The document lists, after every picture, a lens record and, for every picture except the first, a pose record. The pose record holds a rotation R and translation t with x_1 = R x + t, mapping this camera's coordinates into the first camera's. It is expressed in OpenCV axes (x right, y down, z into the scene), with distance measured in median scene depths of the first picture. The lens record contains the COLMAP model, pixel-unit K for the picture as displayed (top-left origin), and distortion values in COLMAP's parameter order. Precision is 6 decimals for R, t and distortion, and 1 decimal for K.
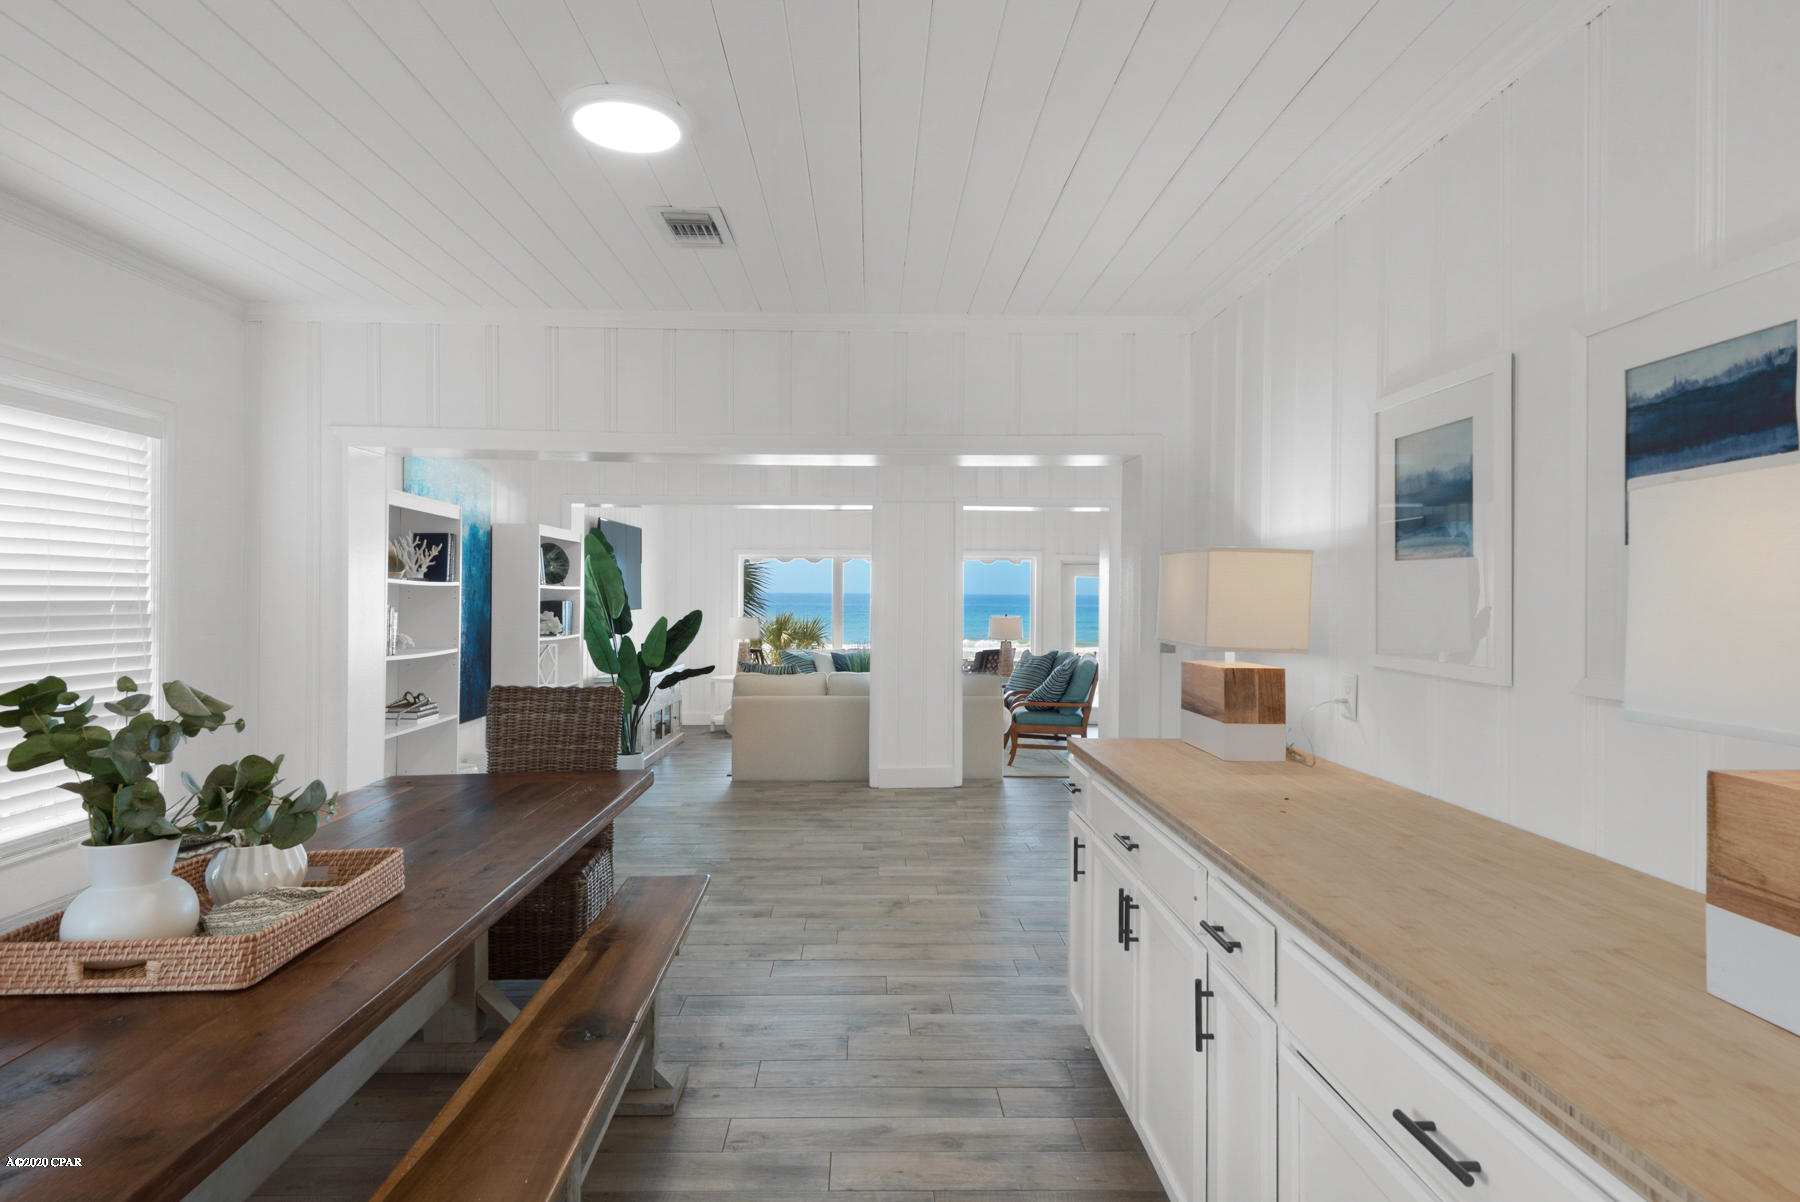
lens RADIAL K [[962.6, 0, 894.2], [0, 962.6, 597.0], [0, 0, 1]] dist [-0.006794, -0.002533]
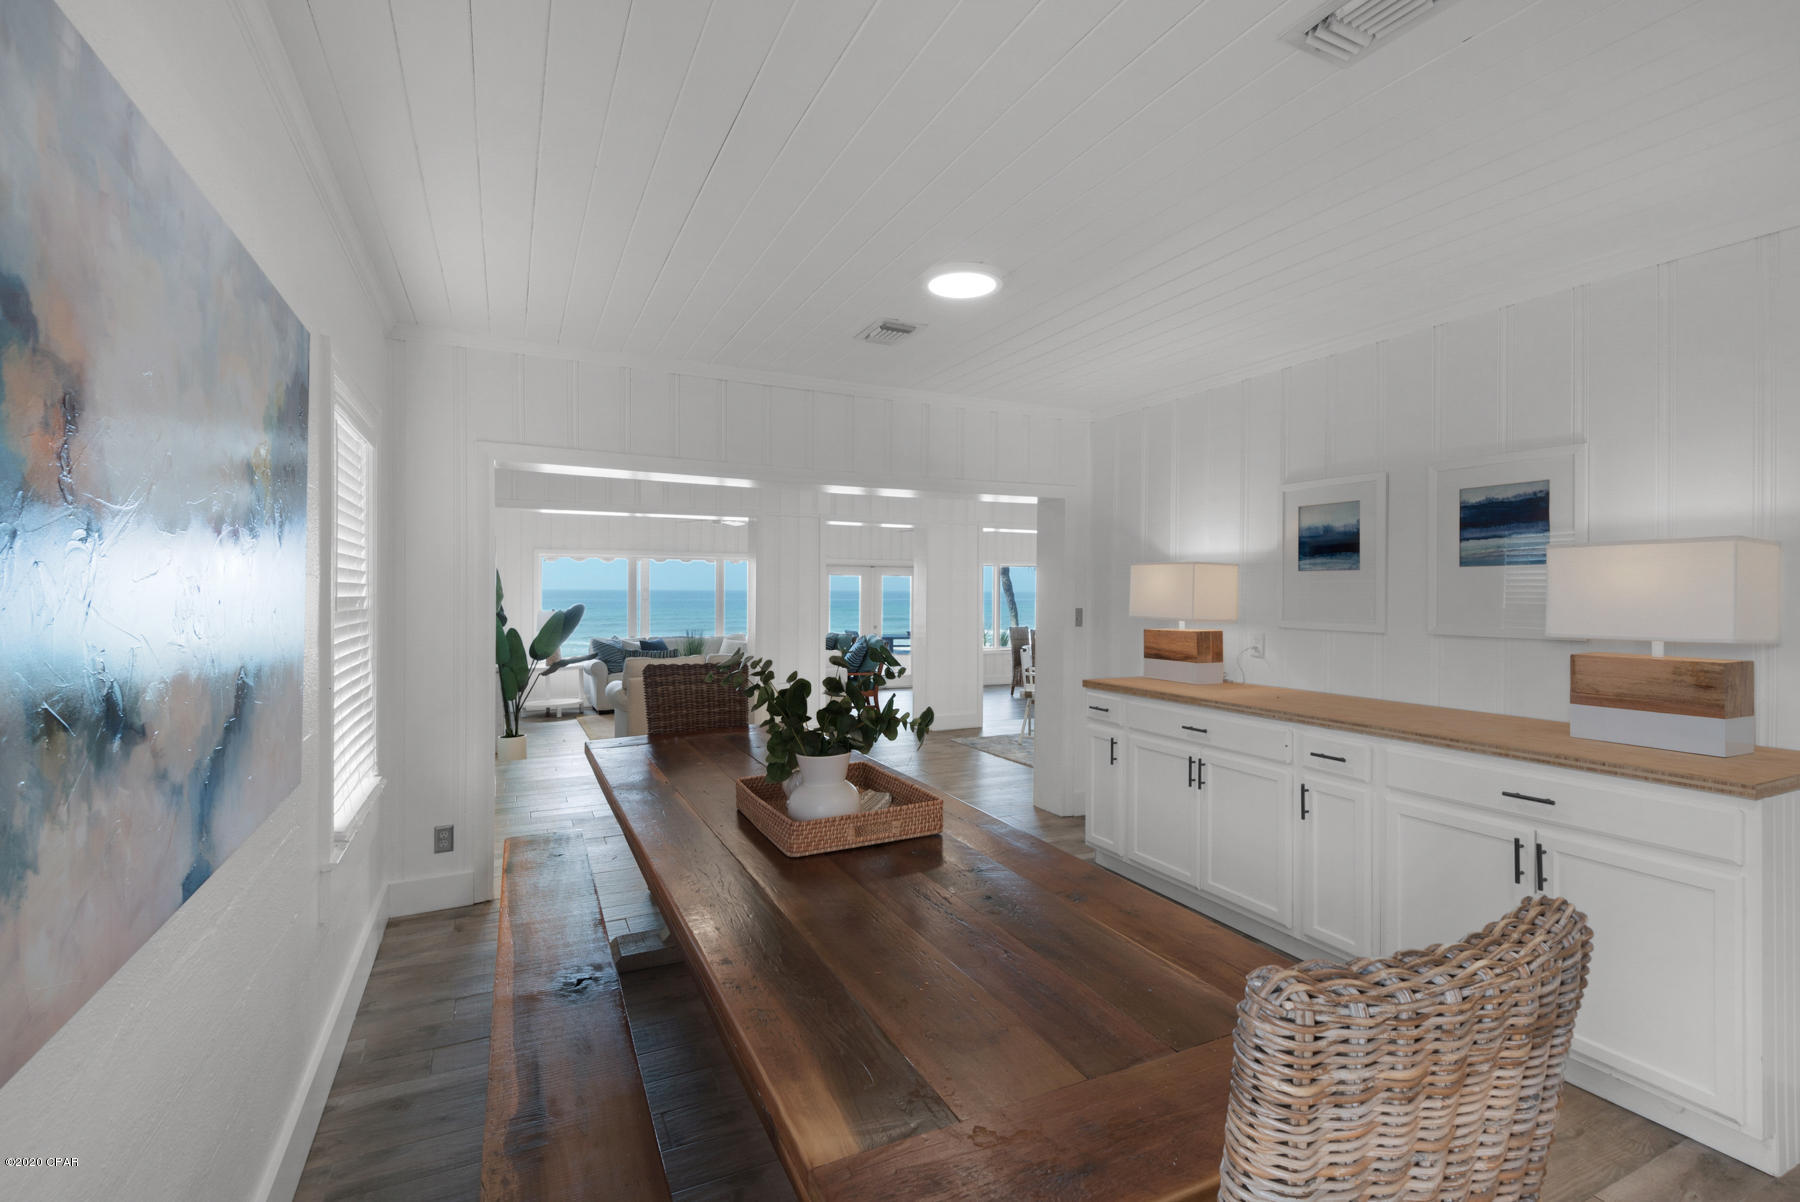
lens RADIAL K [[827.9, 0, 902.6], [0, 827.9, 591.7], [0, 0, 1]] dist [0.012450, -0.000581]
pose [[0.902571, -0.001912, 0.430537, -0.816494], [0.002847, 0.999995, -0.001529, 0.002465], [-0.430532, 0.002606, 0.902571, -0.133456]]
